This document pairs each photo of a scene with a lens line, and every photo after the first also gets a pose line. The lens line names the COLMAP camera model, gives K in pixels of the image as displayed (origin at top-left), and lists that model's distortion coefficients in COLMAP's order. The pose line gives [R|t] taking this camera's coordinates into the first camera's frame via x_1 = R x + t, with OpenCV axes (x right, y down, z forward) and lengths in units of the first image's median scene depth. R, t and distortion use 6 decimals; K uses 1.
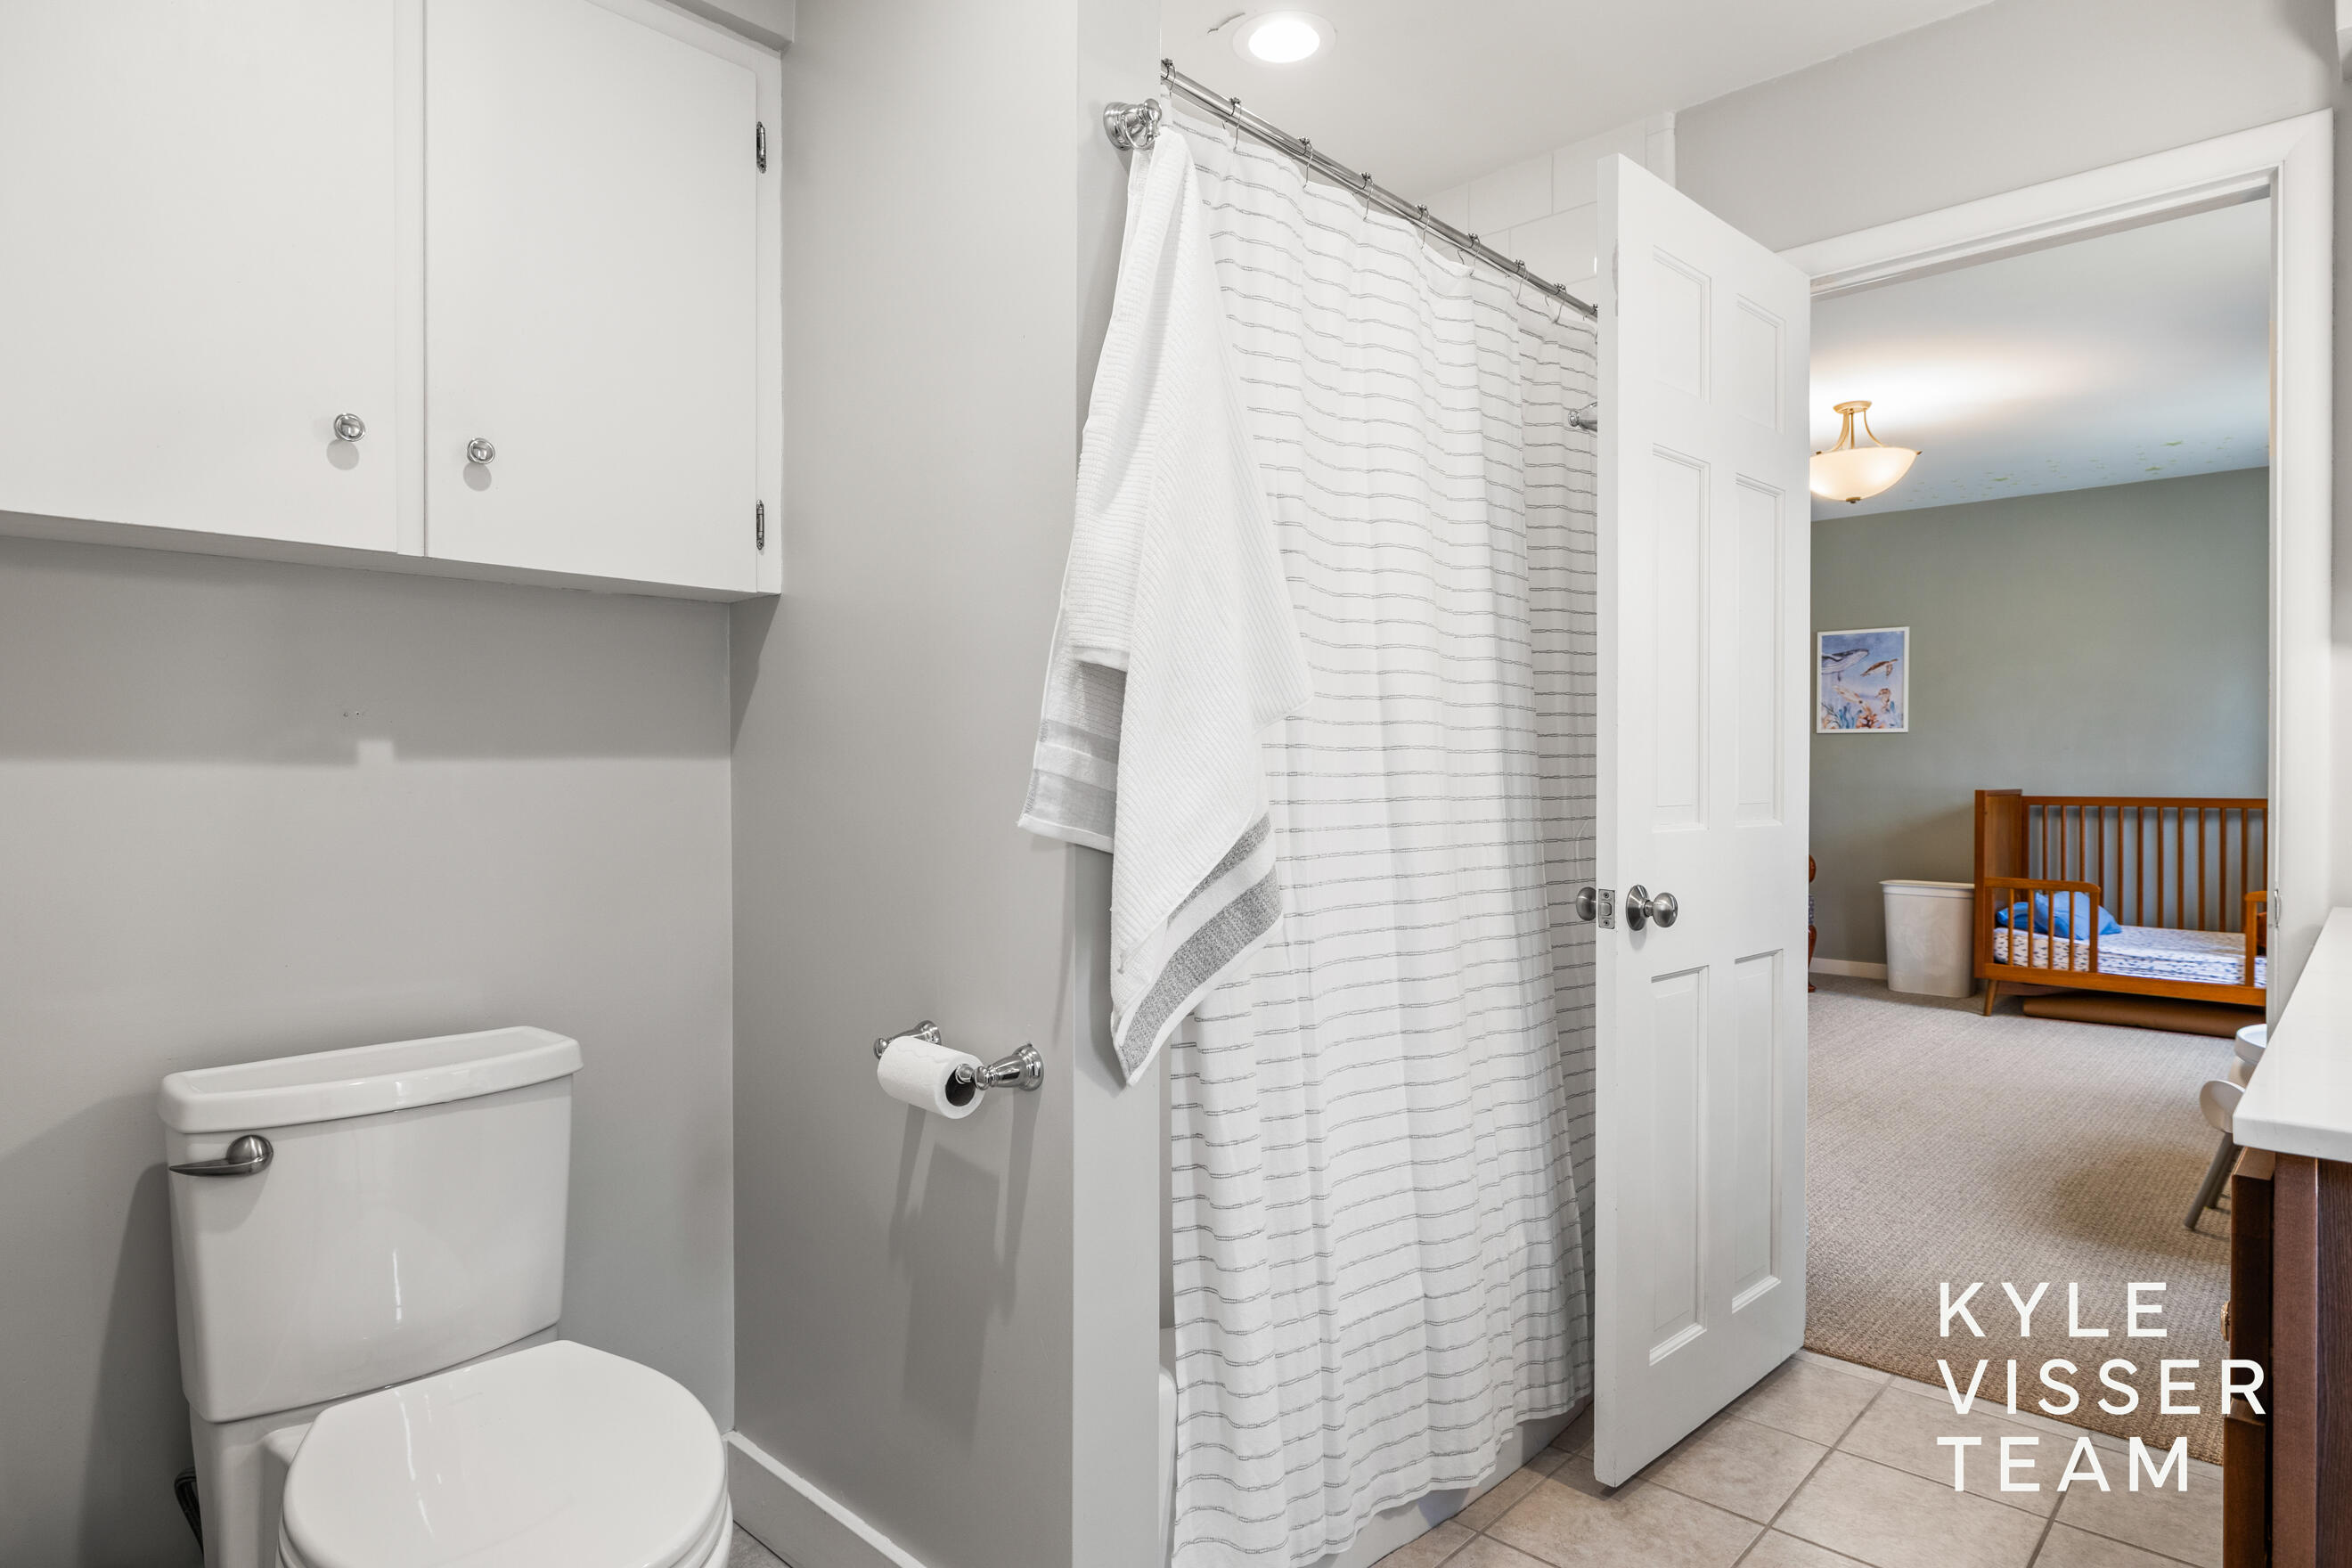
lens RADIAL K [[1300.8, 0, 1176.0], [0, 1300.8, 784.0], [0, 0, 1]] dist [-0.000239, -0.000074]
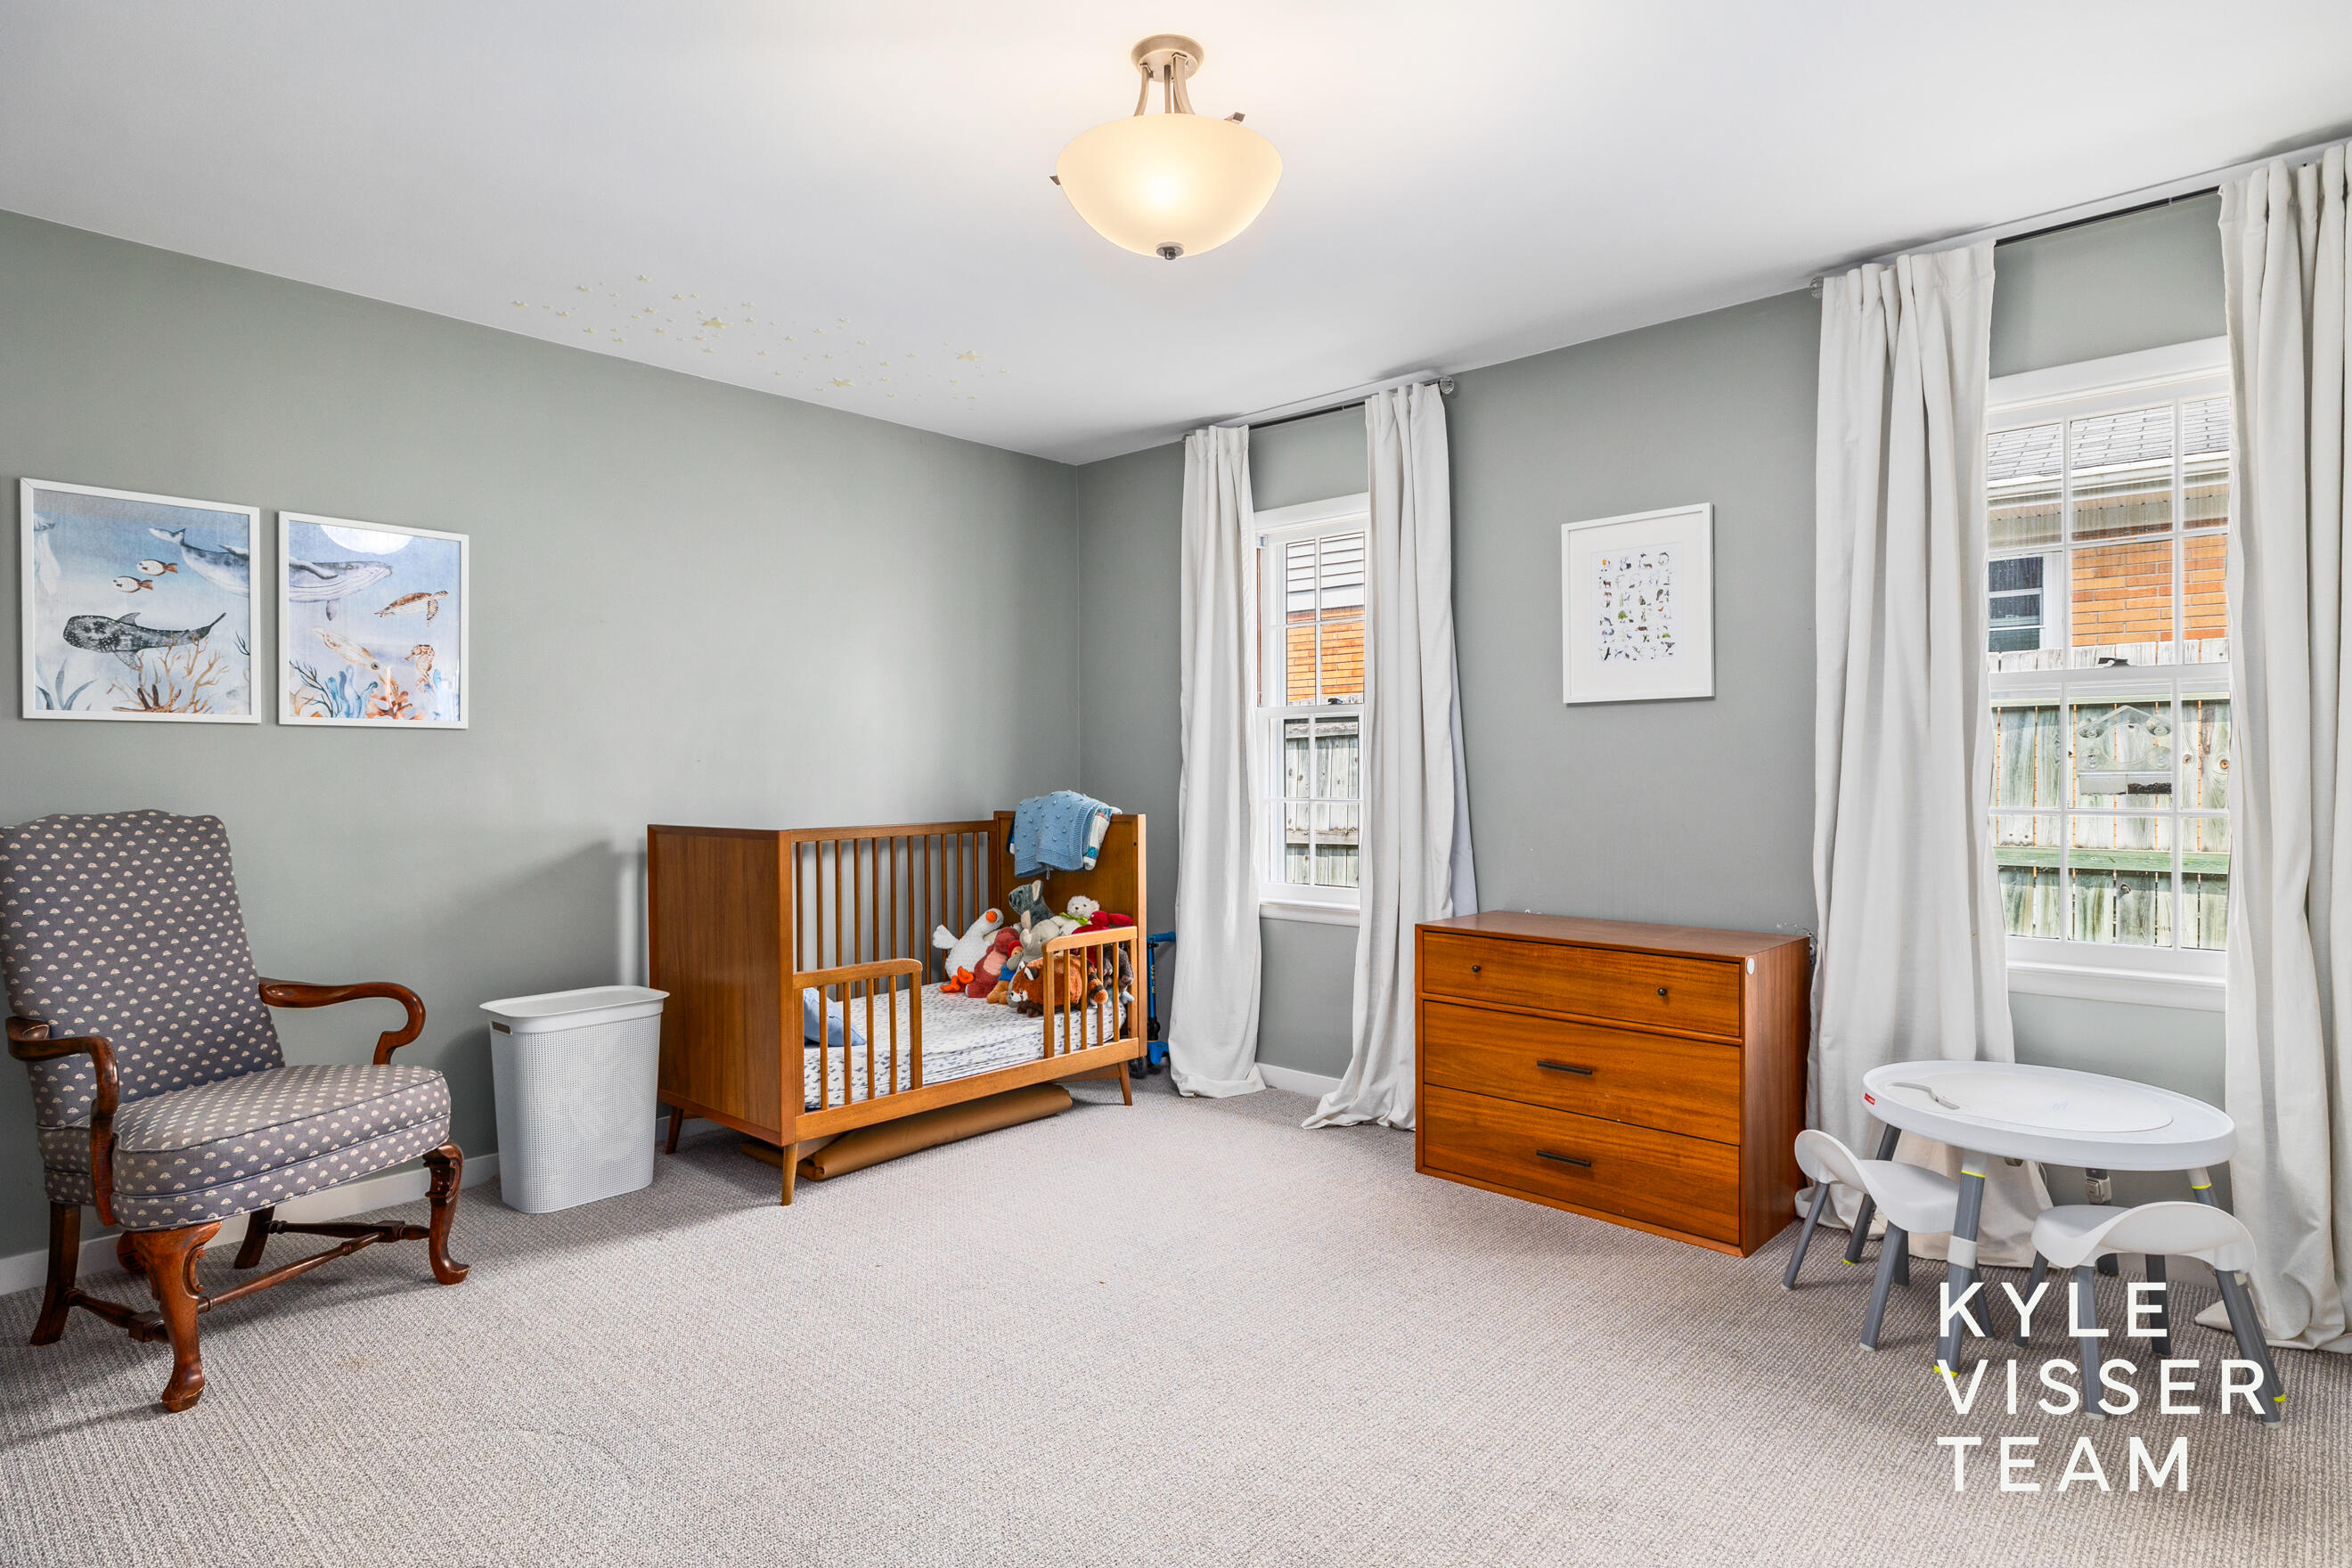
lens RADIAL K [[1231.4, 0, 1176.0], [0, 1231.4, 784.0], [0, 0, 1]] dist [-0.001496, -0.000573]
pose [[-0.016404, -0.011484, 0.999799, 0.043776], [0.020362, 0.999723, 0.011818, -0.017073], [-0.999658, 0.020552, -0.016166, 0.716619]]
